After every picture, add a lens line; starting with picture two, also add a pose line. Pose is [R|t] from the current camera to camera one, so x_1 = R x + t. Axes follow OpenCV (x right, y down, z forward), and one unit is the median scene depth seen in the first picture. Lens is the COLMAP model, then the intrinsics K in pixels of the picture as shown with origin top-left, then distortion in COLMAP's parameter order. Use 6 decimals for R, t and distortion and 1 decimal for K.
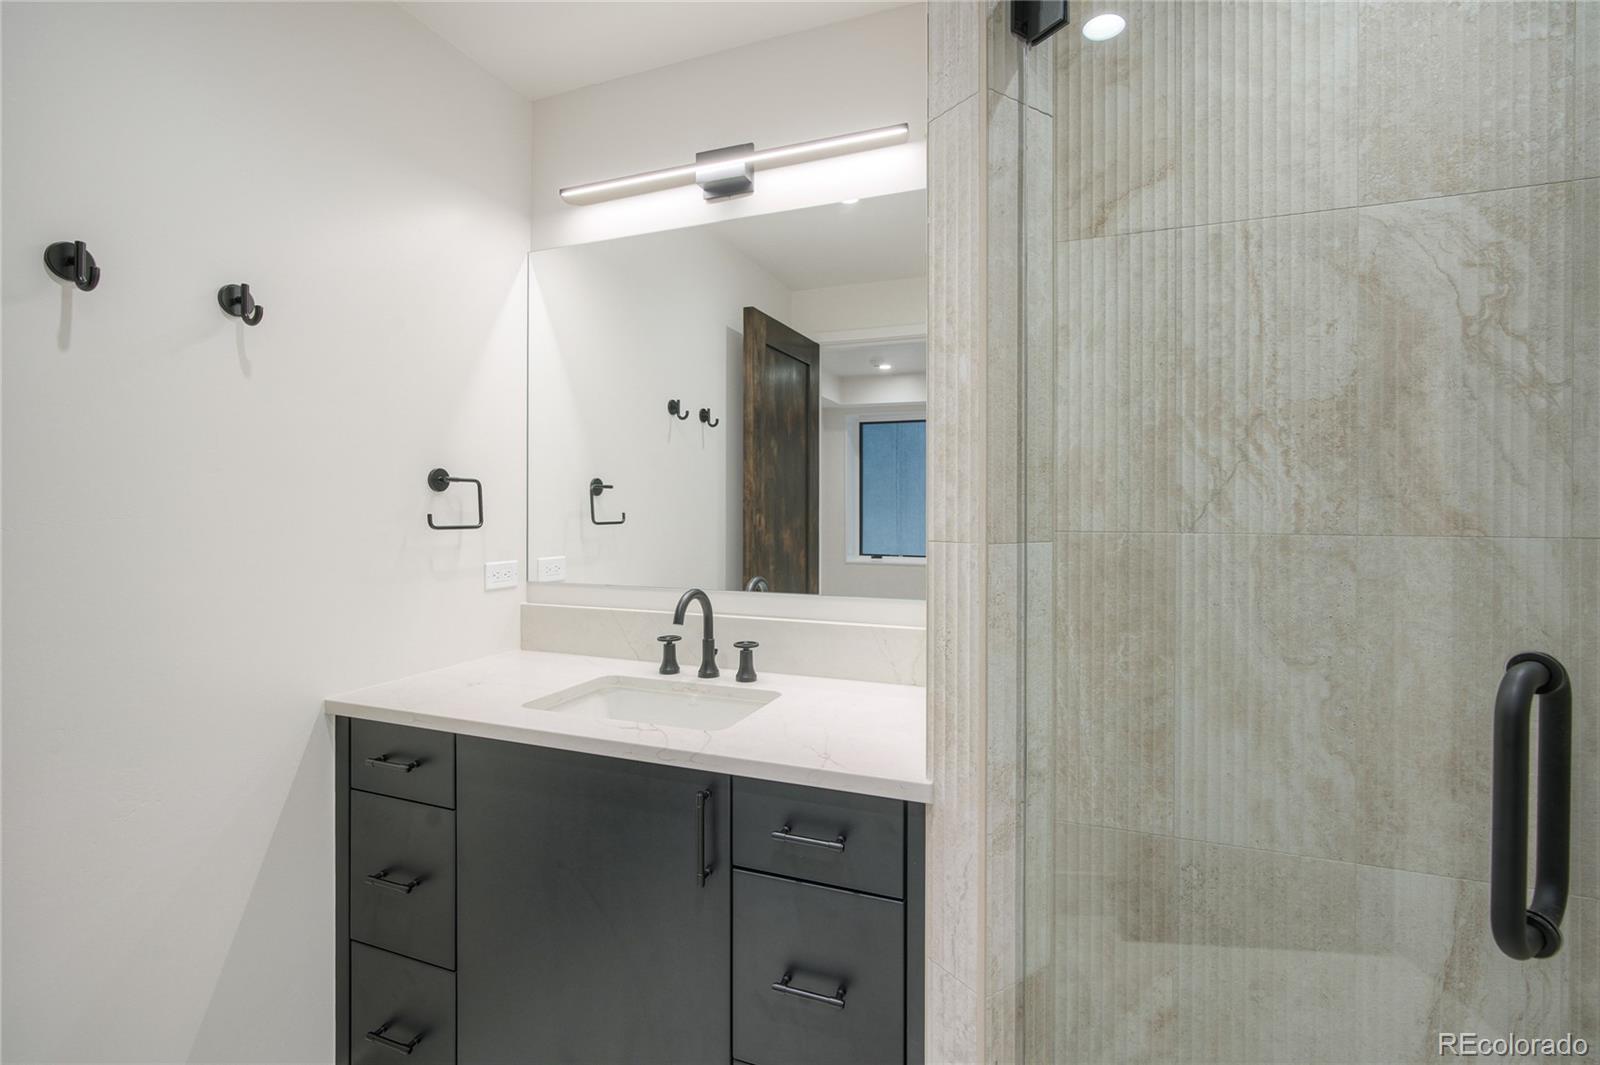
lens RADIAL K [[729.7, 0, 784.4], [0, 729.7, 511.9], [0, 0, 1]] dist [-0.010825, 0.004460]
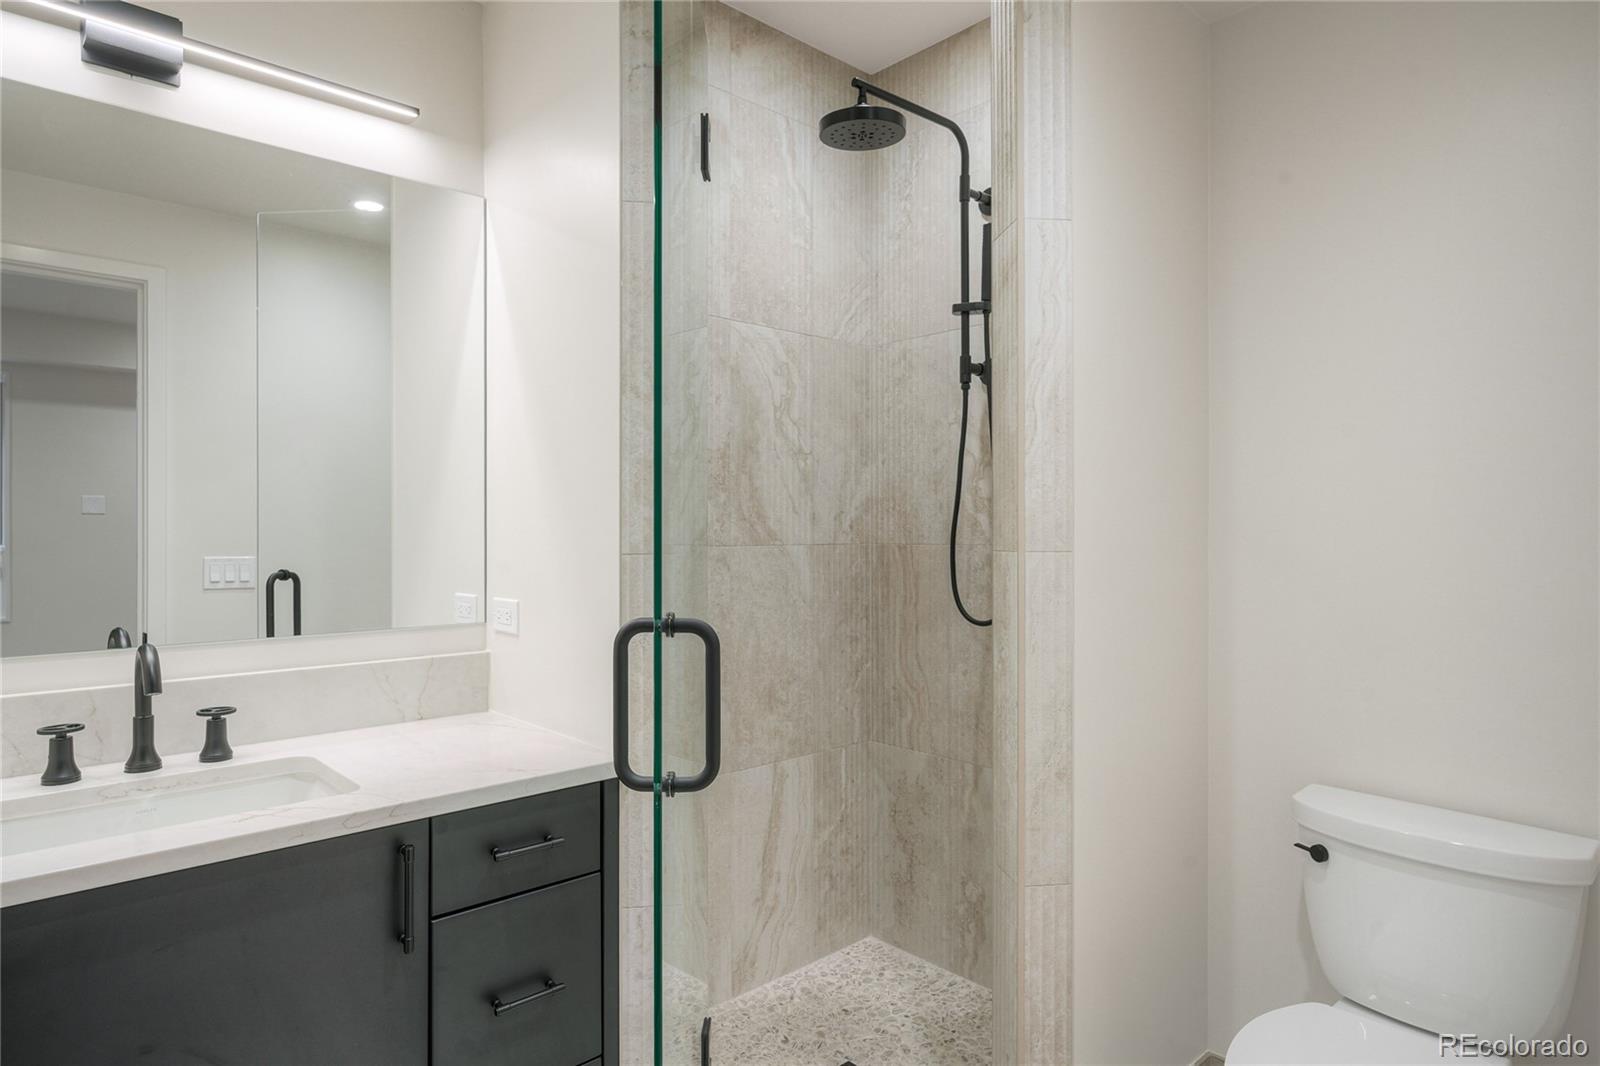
lens RADIAL K [[950.0, 0, 807.1], [0, 950.0, 534.8], [0, 0, 1]] dist [-0.005010, -0.000386]
pose [[0.421171, -0.007419, 0.906951, -0.871144], [0.005264, 0.999970, 0.005735, -0.000137], [-0.906966, 0.002359, 0.421198, 0.062508]]
